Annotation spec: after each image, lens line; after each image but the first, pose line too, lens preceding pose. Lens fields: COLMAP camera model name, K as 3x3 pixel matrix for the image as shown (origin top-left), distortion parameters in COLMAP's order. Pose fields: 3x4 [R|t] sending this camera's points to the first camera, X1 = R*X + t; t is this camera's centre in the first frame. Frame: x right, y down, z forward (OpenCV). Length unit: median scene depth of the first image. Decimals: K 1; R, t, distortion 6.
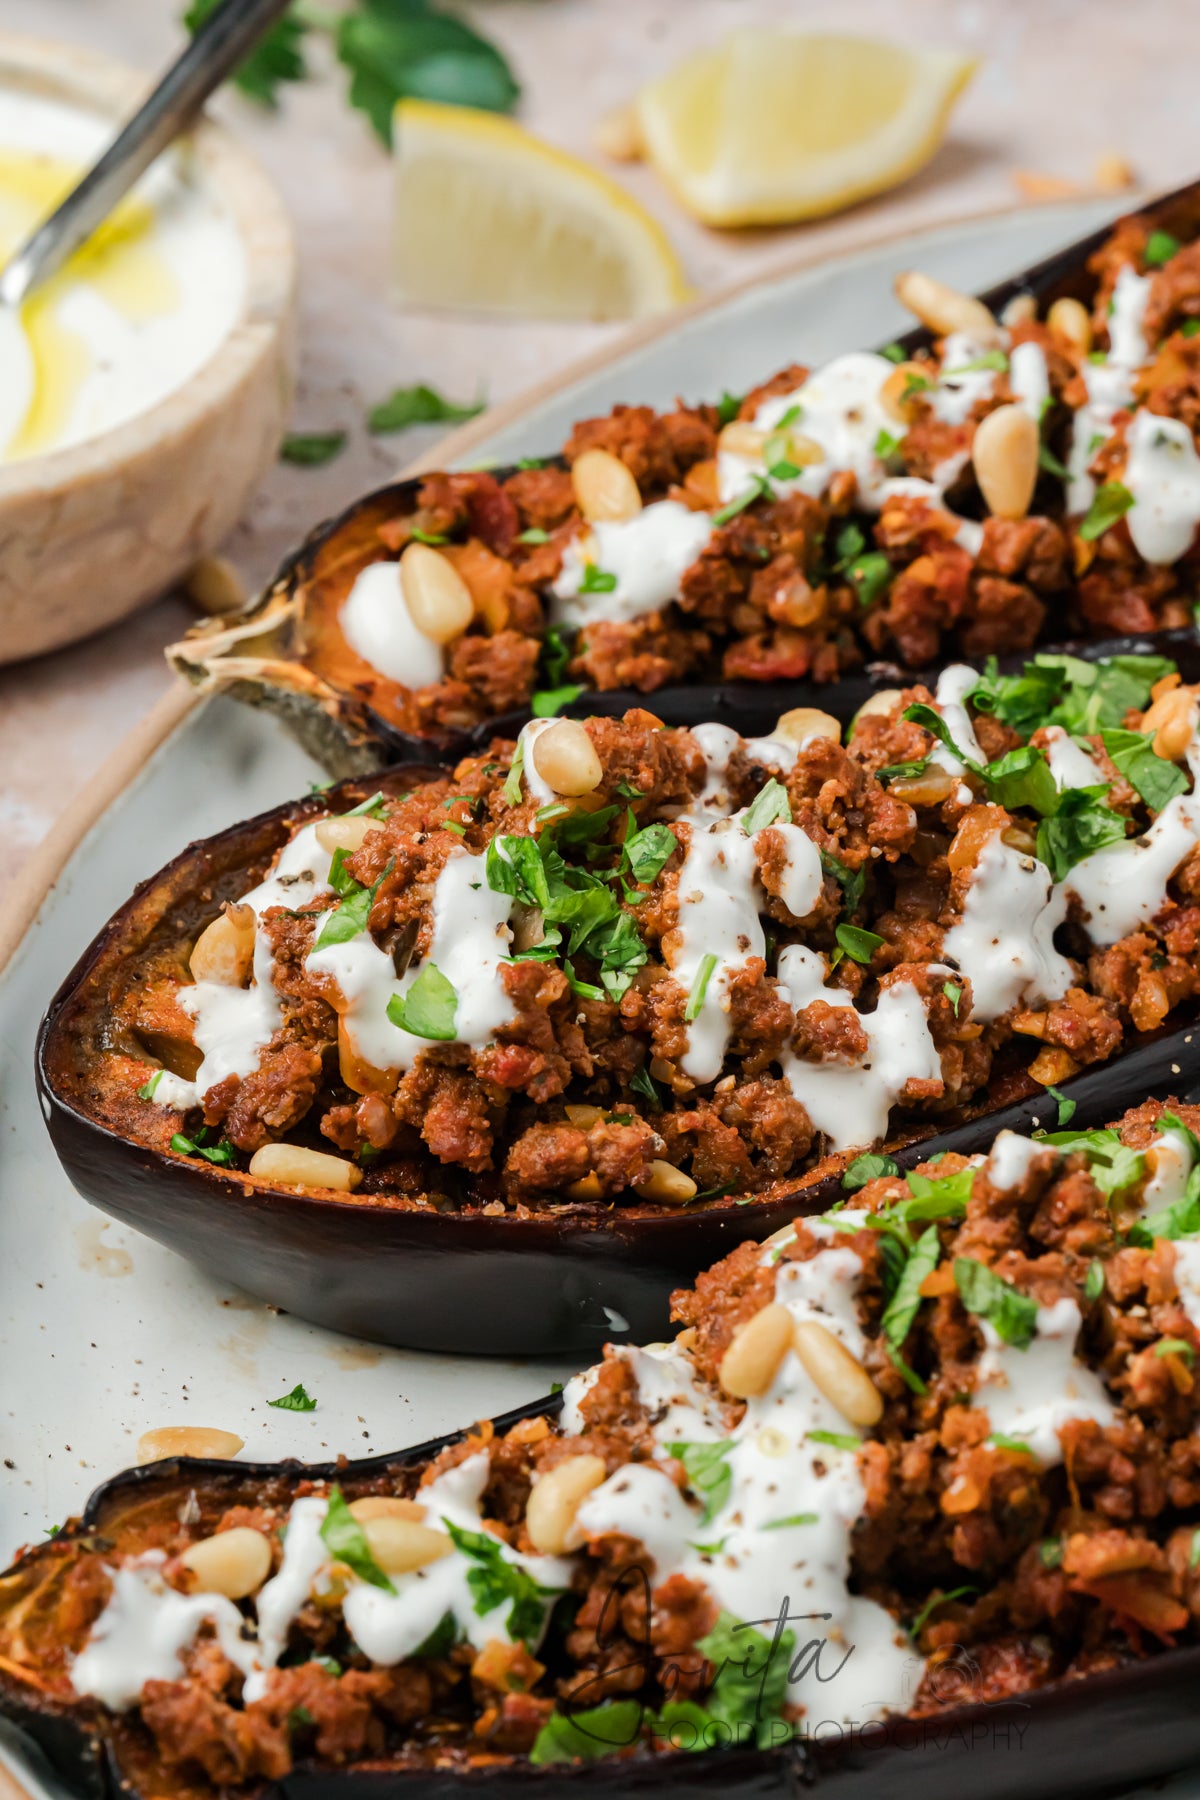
lens RADIAL K [[7600.1, 0, 600.0], [0, 7600.1, 900.0], [0, 0, 1]] dist [-0.067644, 2.554473]
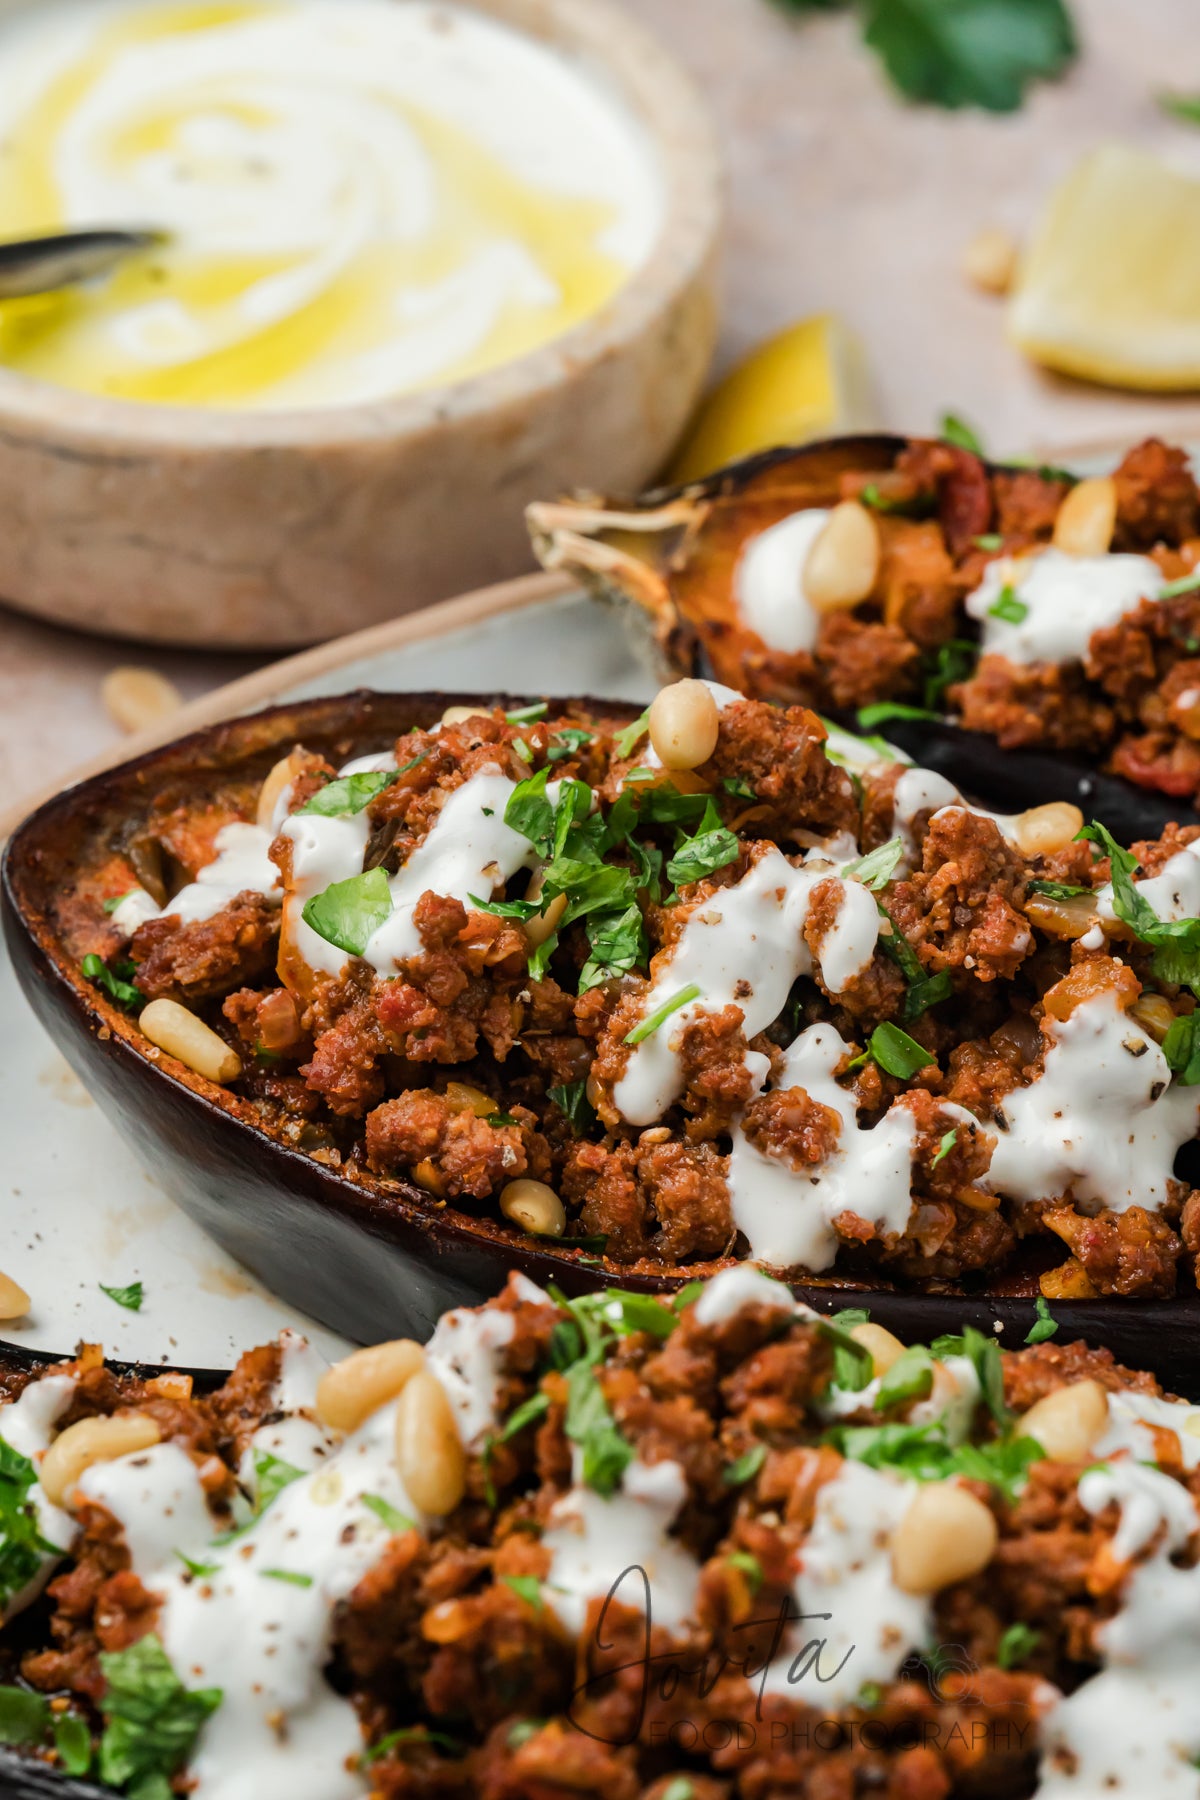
lens RADIAL K [[7600.1, 0, 600.0], [0, 7600.1, 900.0], [0, 0, 1]] dist [-0.067644, 2.554473]
pose [[0.829881, 0.352669, -0.432345, 0.367973], [-0.368038, 0.928418, 0.050877, -0.040856], [0.419340, 0.116898, 0.900272, 0.232008]]
